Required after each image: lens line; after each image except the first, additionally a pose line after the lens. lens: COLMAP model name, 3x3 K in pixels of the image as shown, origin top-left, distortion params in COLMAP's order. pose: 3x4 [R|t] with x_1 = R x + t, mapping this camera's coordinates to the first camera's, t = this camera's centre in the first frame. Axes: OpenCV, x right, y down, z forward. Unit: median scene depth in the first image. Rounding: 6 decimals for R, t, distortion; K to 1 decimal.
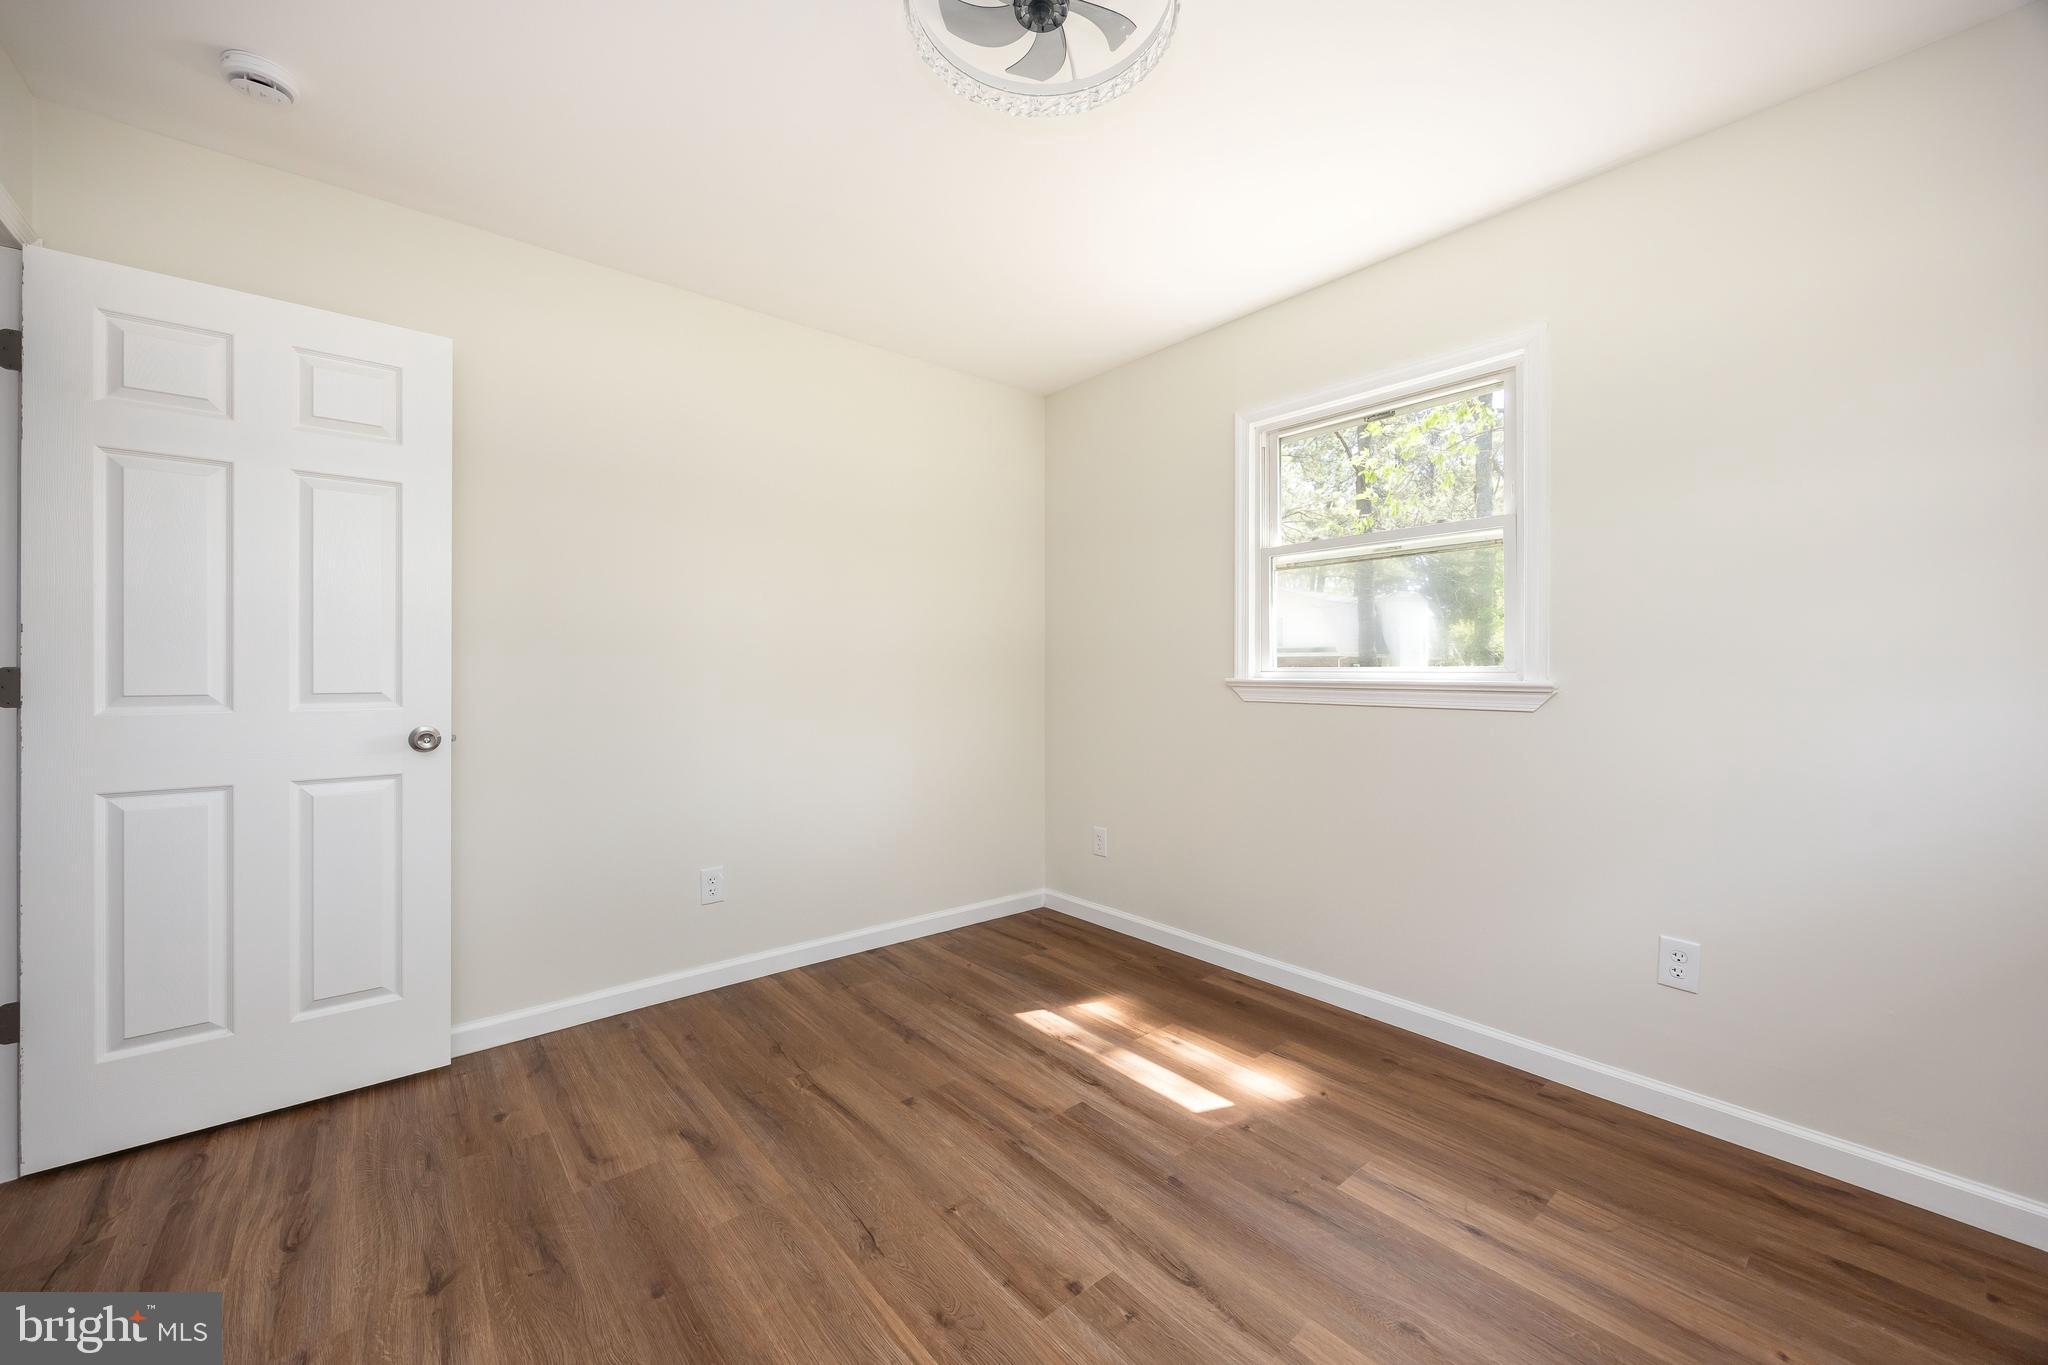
lens RADIAL K [[789.5, 0, 1030.3], [0, 789.5, 684.7], [0, 0, 1]] dist [-0.000733, 0.000055]
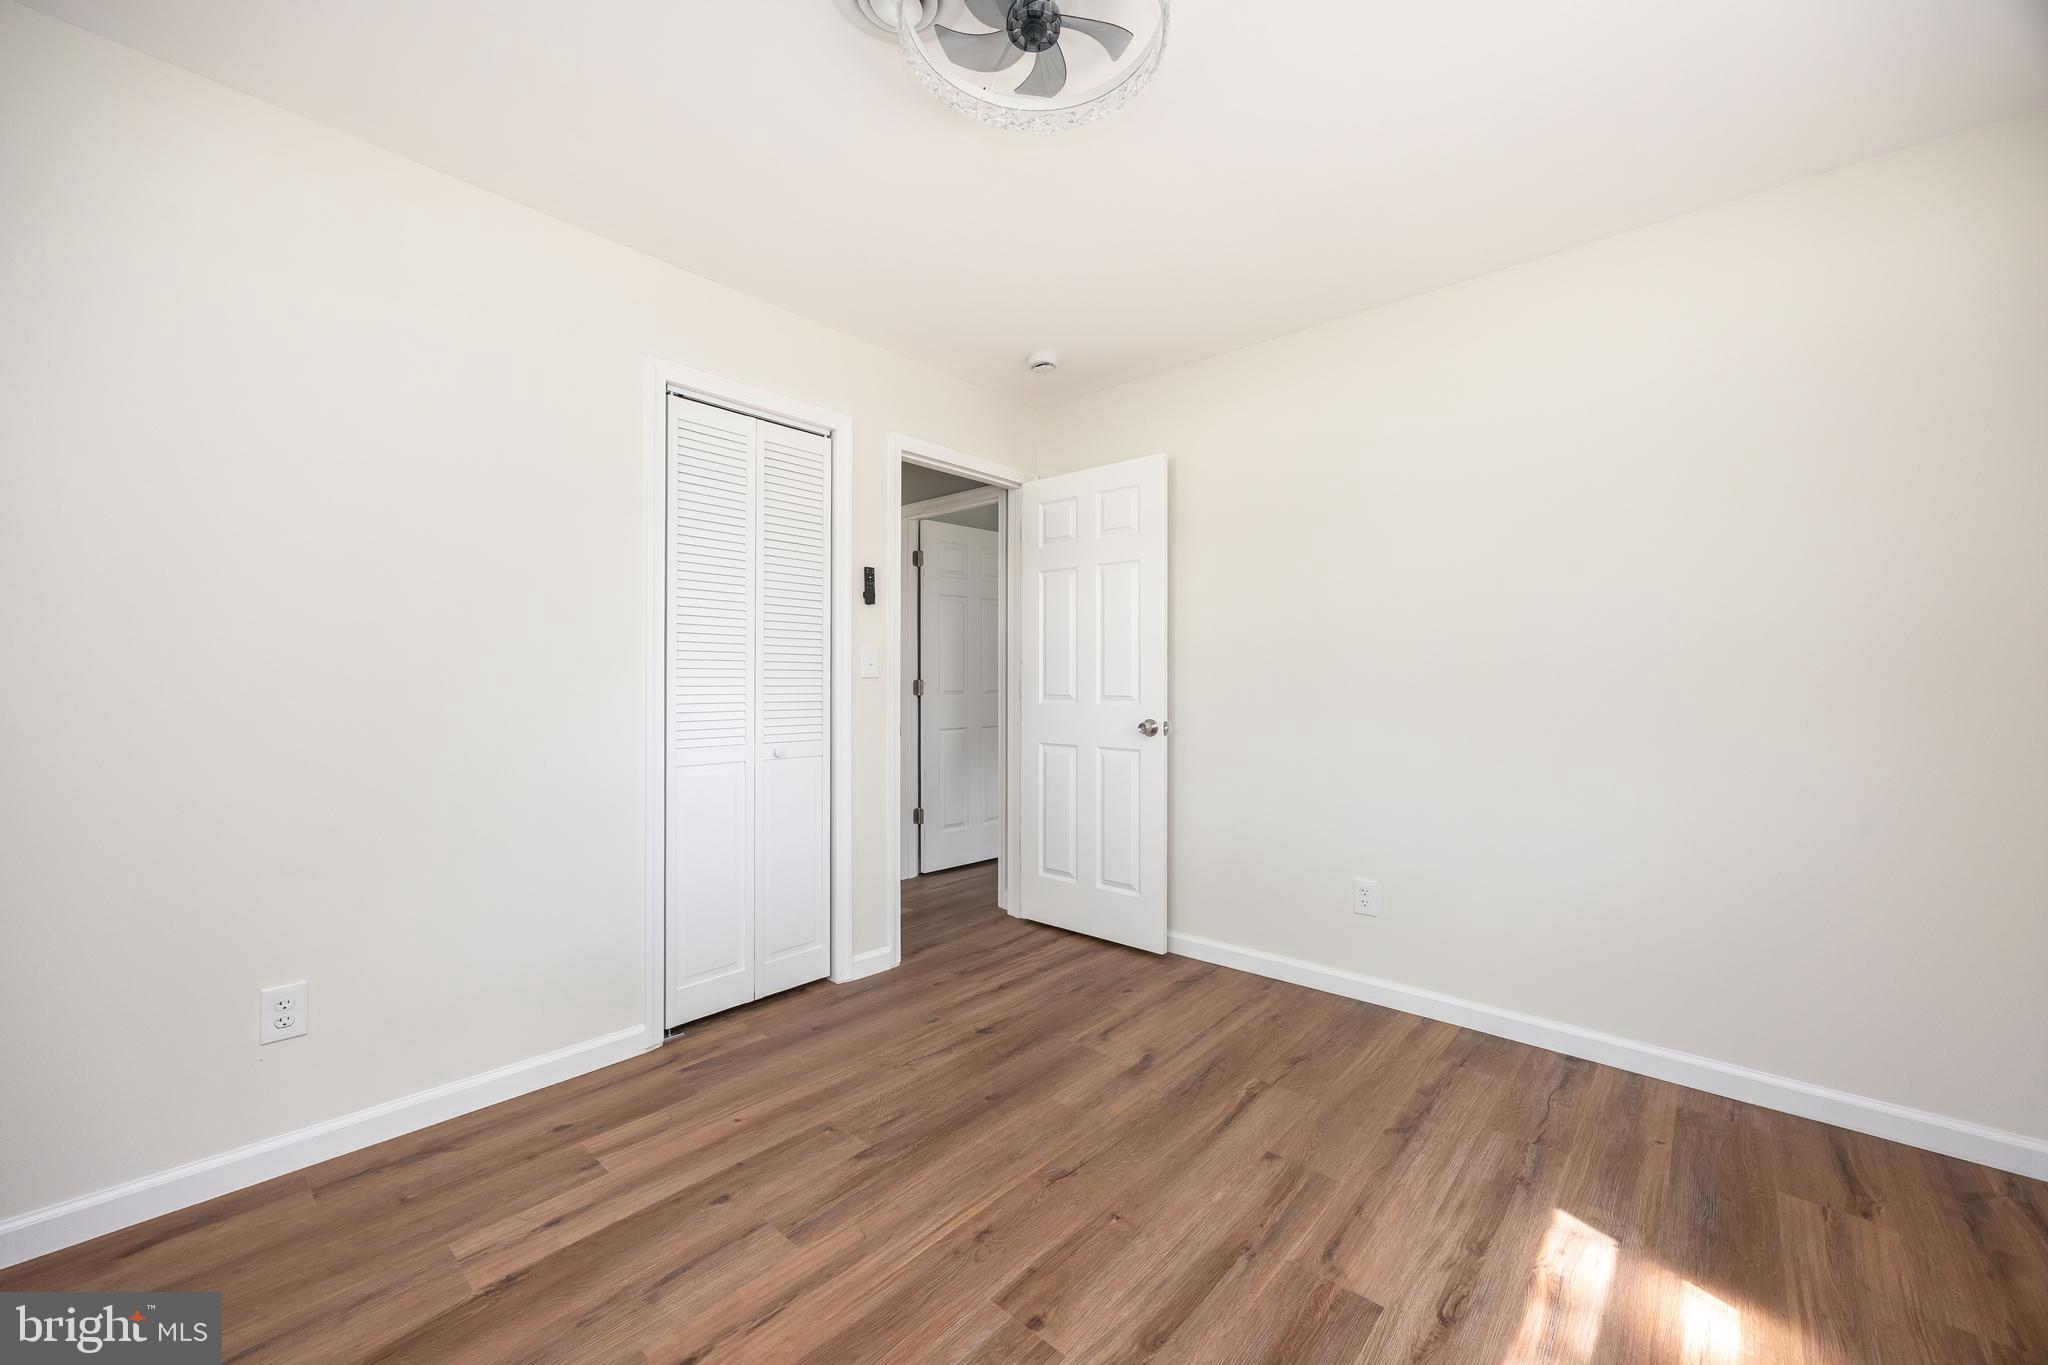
lens RADIAL K [[782.6, 0, 1029.6], [0, 782.6, 686.6], [0, 0, 1]] dist [-0.000352, -0.000611]
pose [[0.143124, 0.003997, -0.989697, 0.734736], [-0.016056, 0.999870, 0.001716, -0.007652], [0.989575, 0.015645, 0.143169, 0.626100]]
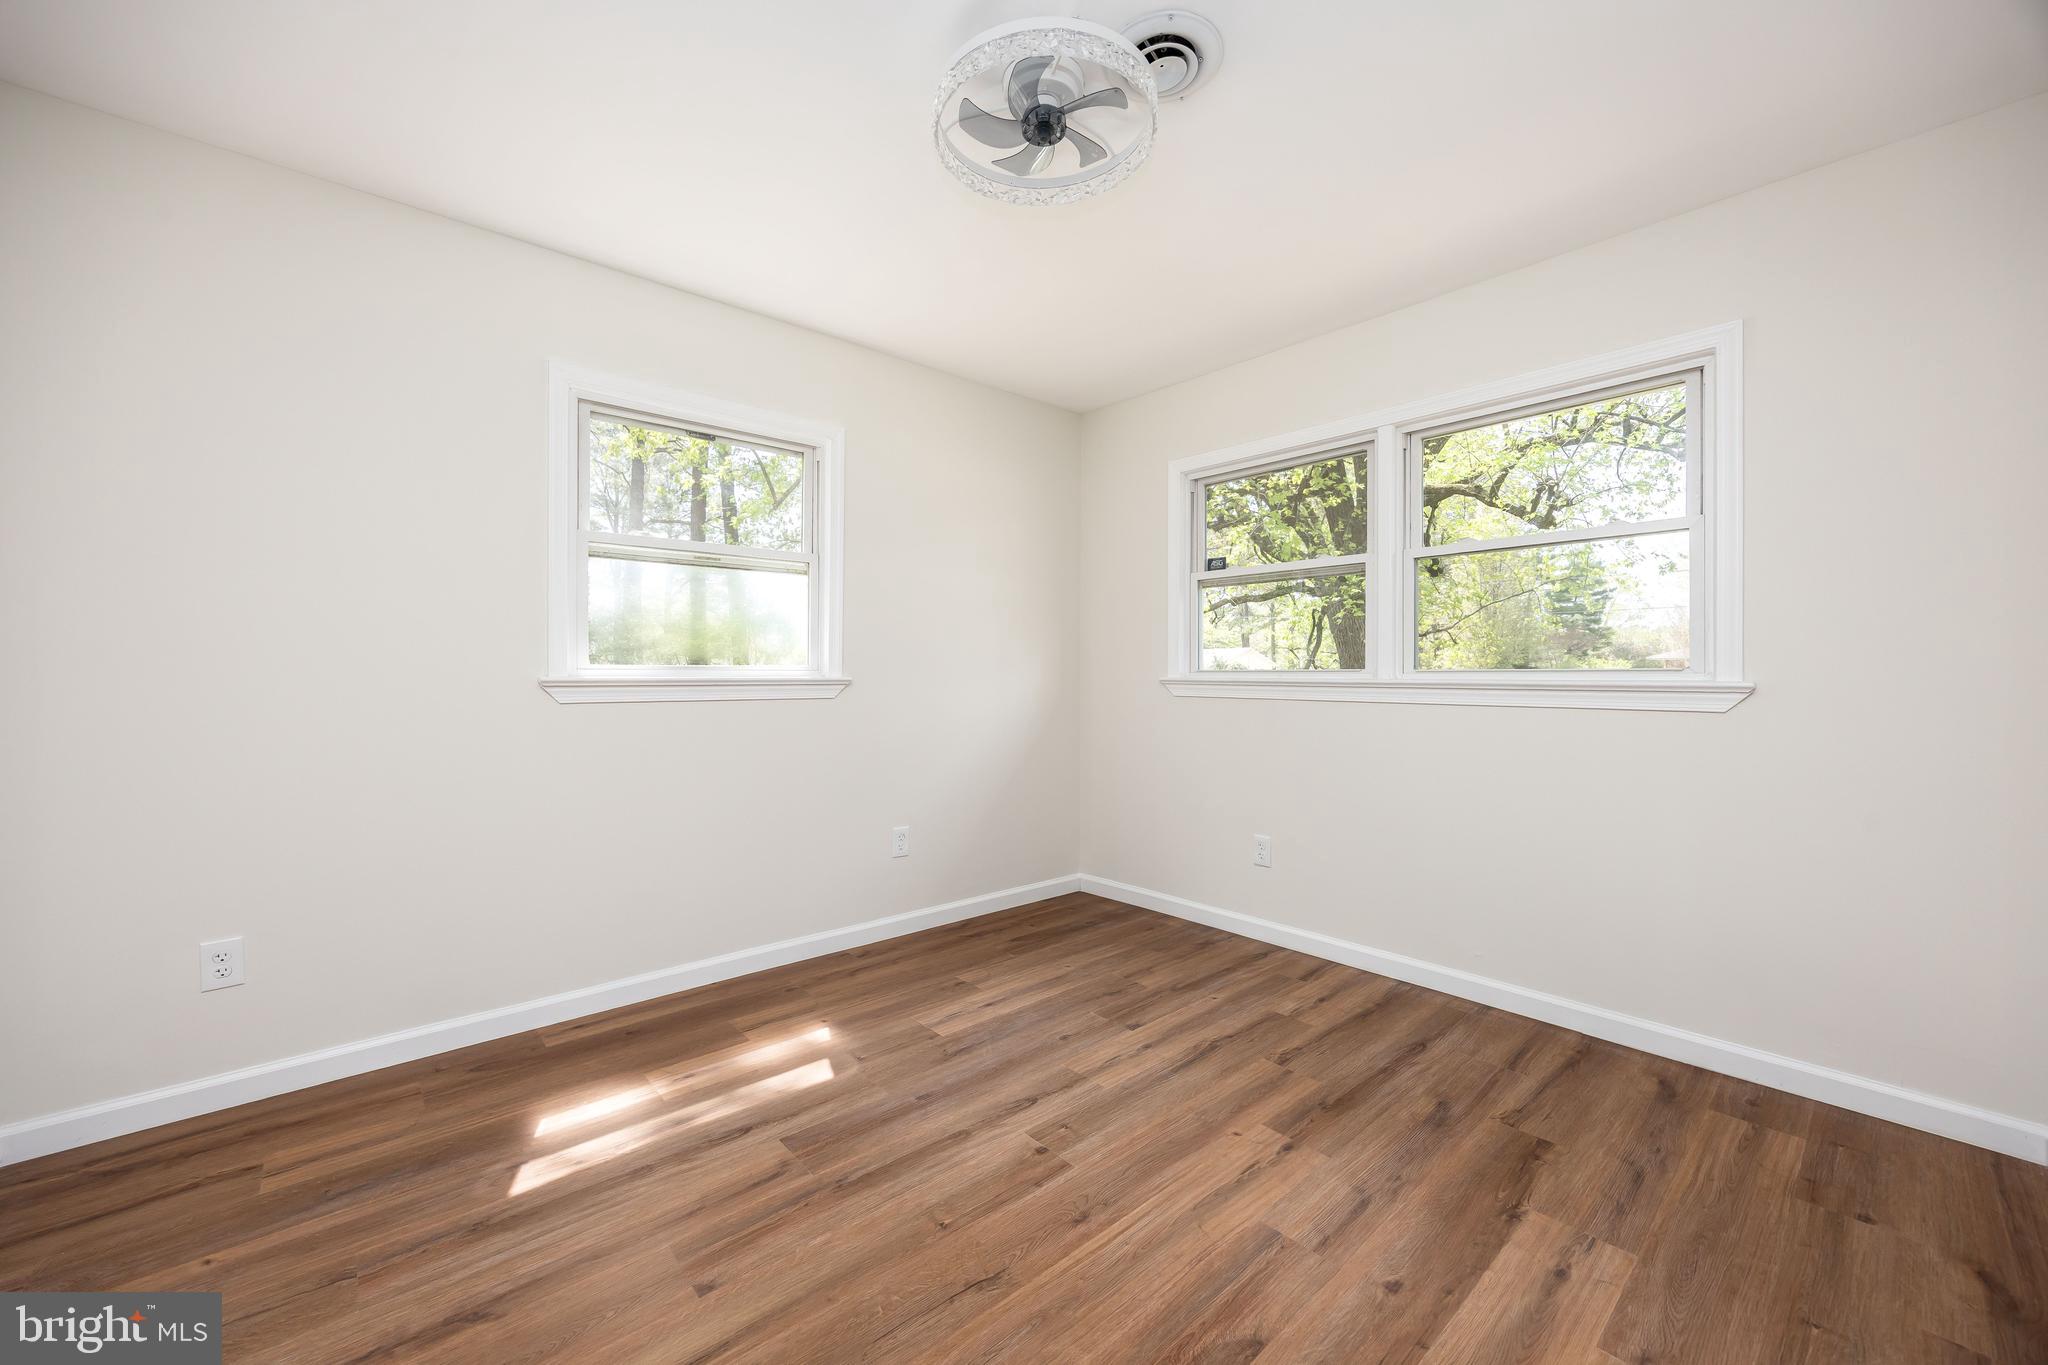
lens RADIAL K [[789.5, 0, 1030.3], [0, 789.5, 684.7], [0, 0, 1]] dist [-0.000733, 0.000055]
pose [[-0.024978, -0.015283, 0.999571, -0.897144], [0.013655, 0.999785, 0.015628, -0.008156], [-0.999595, 0.014040, -0.024763, 0.769715]]
